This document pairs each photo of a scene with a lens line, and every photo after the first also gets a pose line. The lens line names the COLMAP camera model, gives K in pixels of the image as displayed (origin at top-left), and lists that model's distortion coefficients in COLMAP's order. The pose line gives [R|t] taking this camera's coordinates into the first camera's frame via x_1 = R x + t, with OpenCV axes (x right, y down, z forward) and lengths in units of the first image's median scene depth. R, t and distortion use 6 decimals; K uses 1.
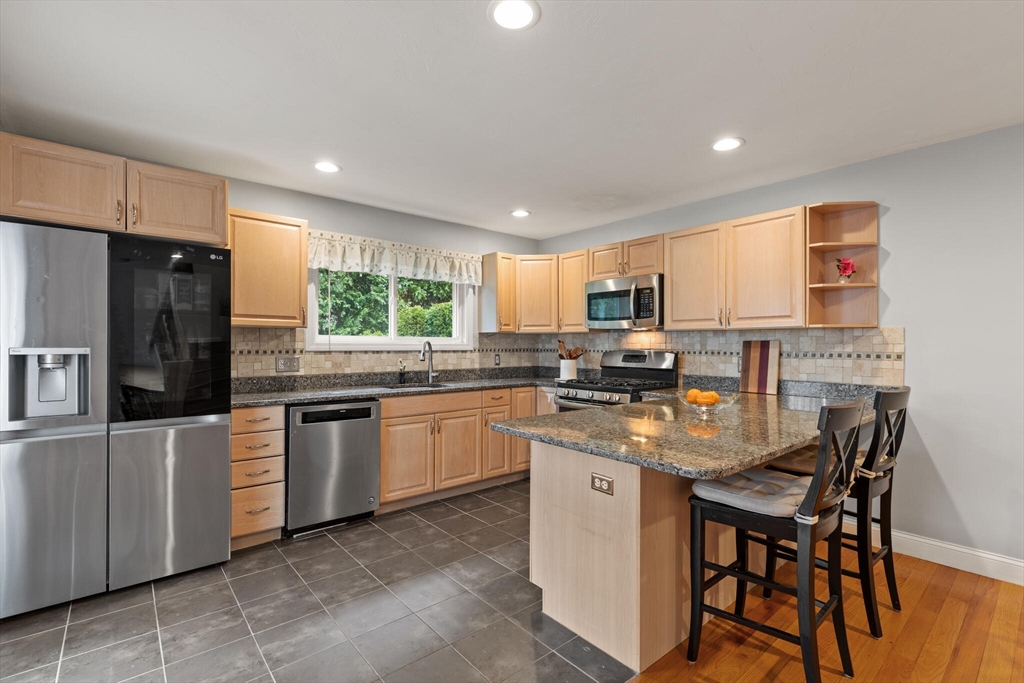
lens RADIAL K [[460.8, 0, 514.8], [0, 460.8, 344.1], [0, 0, 1]] dist [0.002259, -0.000171]
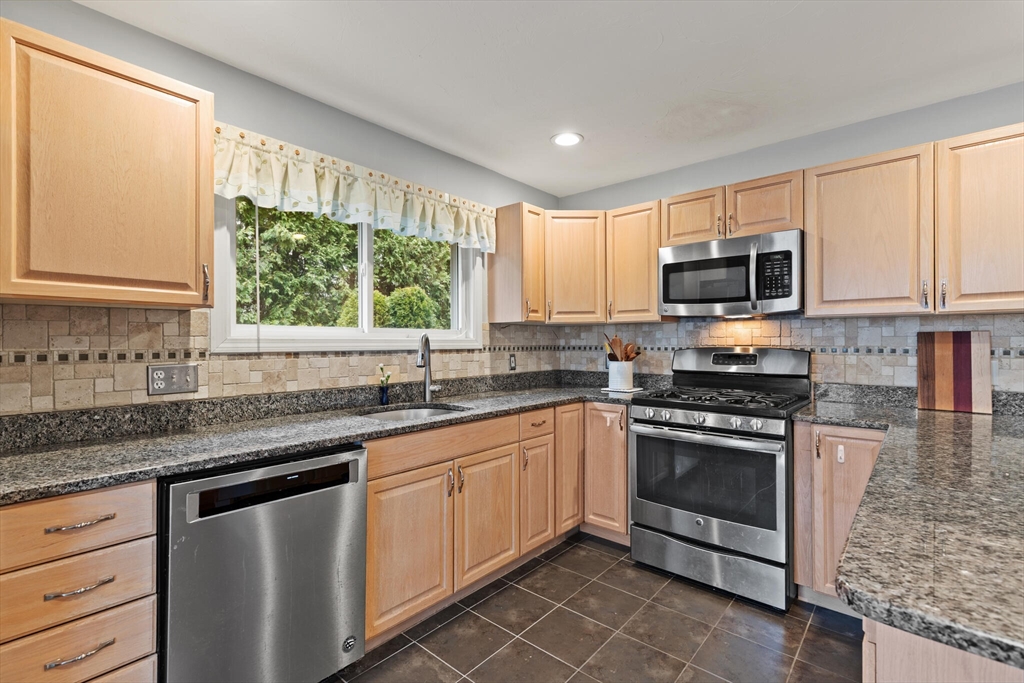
lens RADIAL K [[458.1, 0, 512.7], [0, 458.1, 339.7], [0, 0, 1]] dist [0.002169, 0.000731]
pose [[0.989238, -0.004599, 0.146244, -0.177949], [0.005095, 0.999982, -0.003017, 0.002621], [-0.146228, 0.003729, 0.989244, 0.406032]]
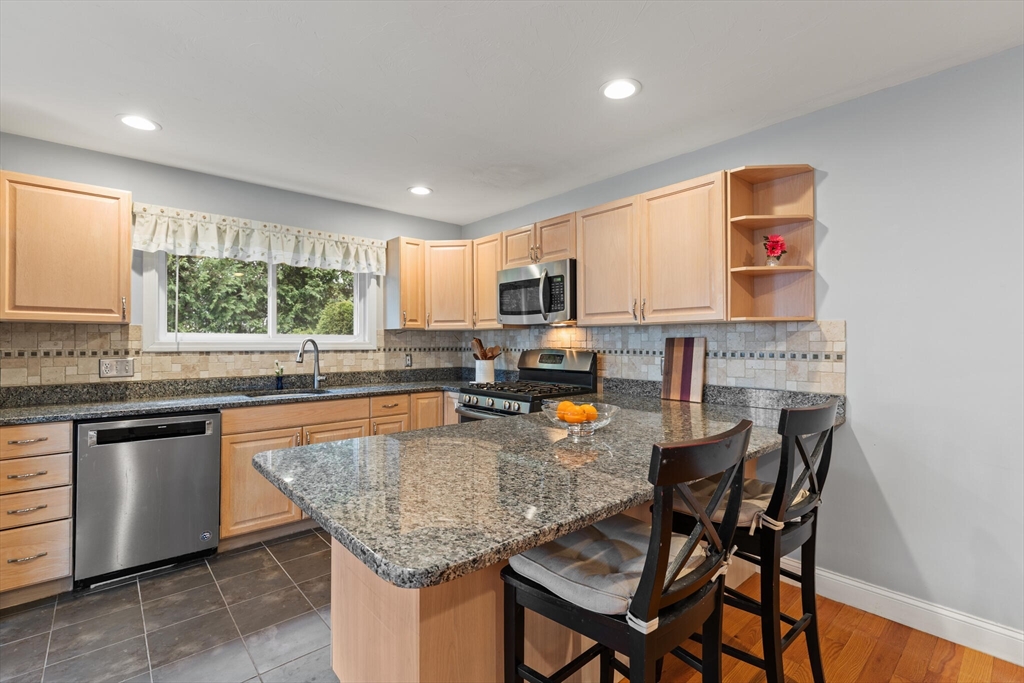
lens RADIAL K [[458.1, 0, 512.7], [0, 458.1, 339.7], [0, 0, 1]] dist [0.002169, 0.000731]
pose [[0.999836, -0.003057, 0.017823, 0.186176], [0.003145, 0.999983, -0.004927, -0.000585], [-0.017808, 0.004982, 0.999829, 0.157714]]
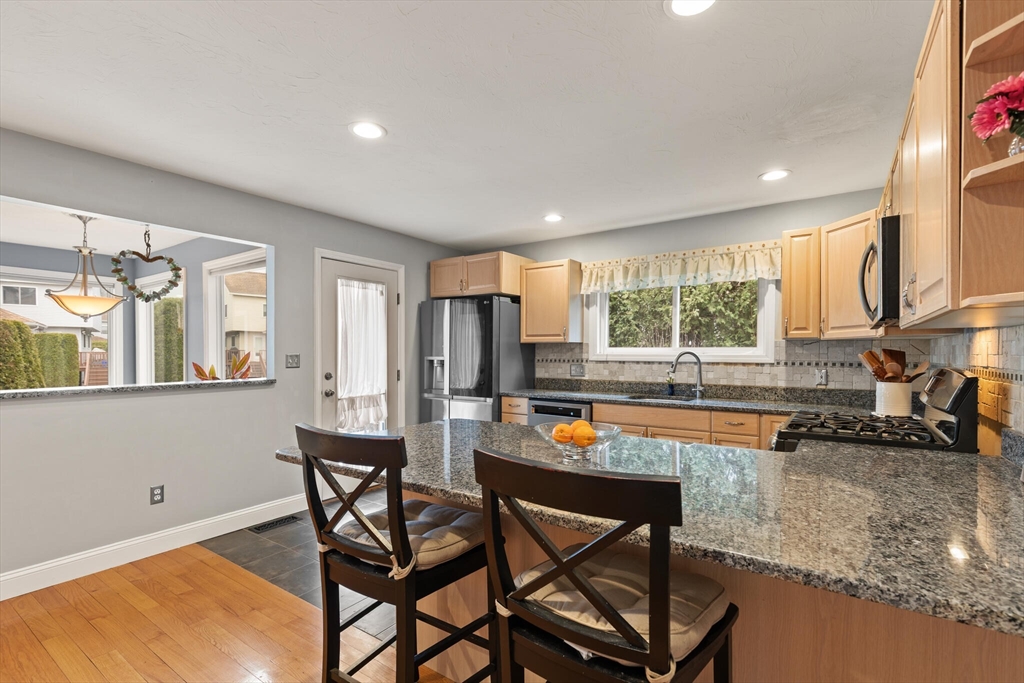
lens RADIAL K [[466.9, 0, 520.9], [0, 466.9, 352.9], [0, 0, 1]] dist [0.002015, -0.000193]
pose [[0.267063, -0.002182, -0.963677, 0.681146], [-0.001077, 0.999996, -0.002562, -0.001960], [0.963679, 0.001722, 0.267059, 0.463858]]
